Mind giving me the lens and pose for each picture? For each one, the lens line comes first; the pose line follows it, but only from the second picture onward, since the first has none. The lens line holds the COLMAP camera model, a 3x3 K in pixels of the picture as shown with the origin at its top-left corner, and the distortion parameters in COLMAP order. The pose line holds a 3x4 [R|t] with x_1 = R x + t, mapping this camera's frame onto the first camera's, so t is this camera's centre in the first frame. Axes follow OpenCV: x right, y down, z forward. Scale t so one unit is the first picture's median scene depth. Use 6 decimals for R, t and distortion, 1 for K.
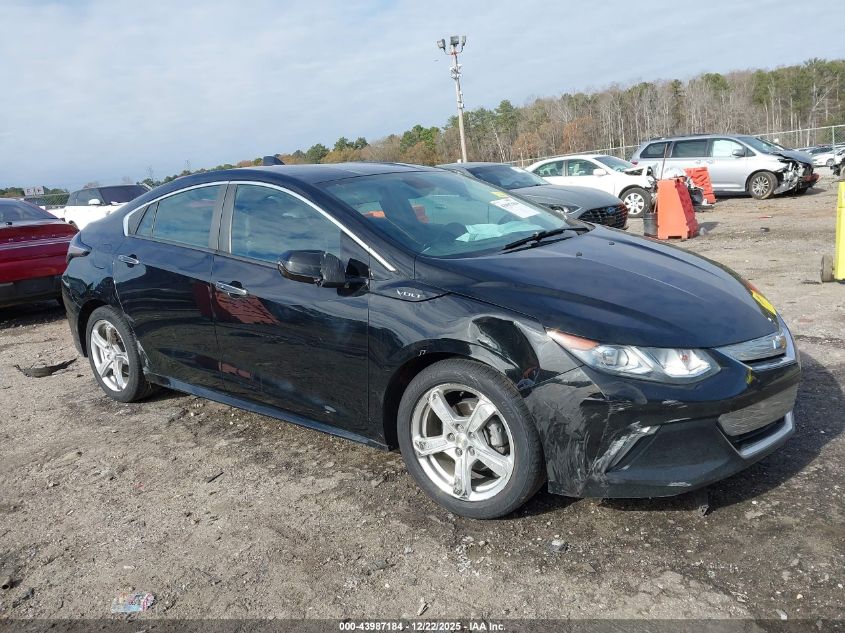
lens RADIAL K [[675.7, 0, 426.2], [0, 675.7, 316.6], [0, 0, 1]] dist [0.029838, -0.034188]
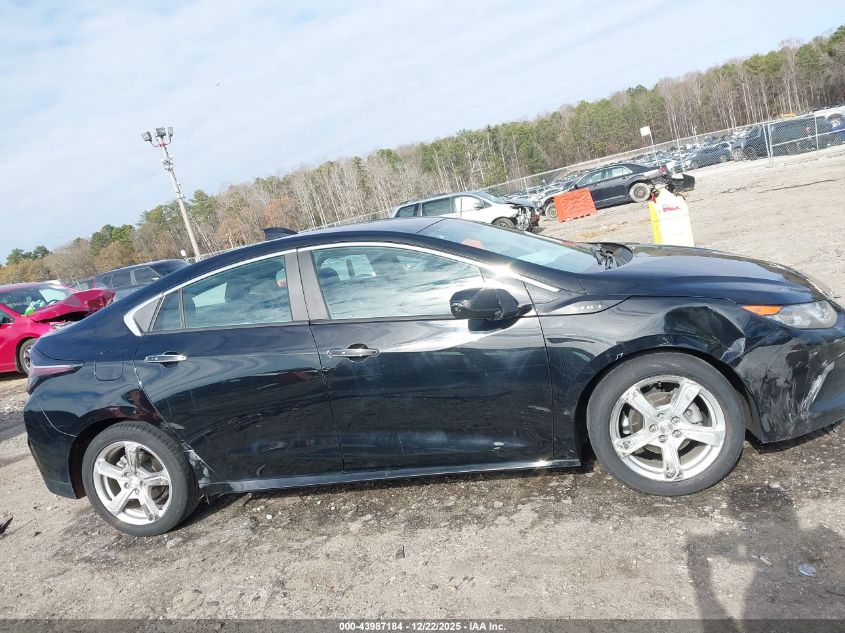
lens RADIAL K [[675.7, 0, 428.0], [0, 675.7, 315.2], [0, 0, 1]] dist [0.029838, -0.034188]
pose [[0.892674, -0.177971, 0.414076, -0.112795], [0.225383, 0.971883, -0.068166, -0.000973], [-0.390302, 0.154176, 0.907686, 0.018041]]
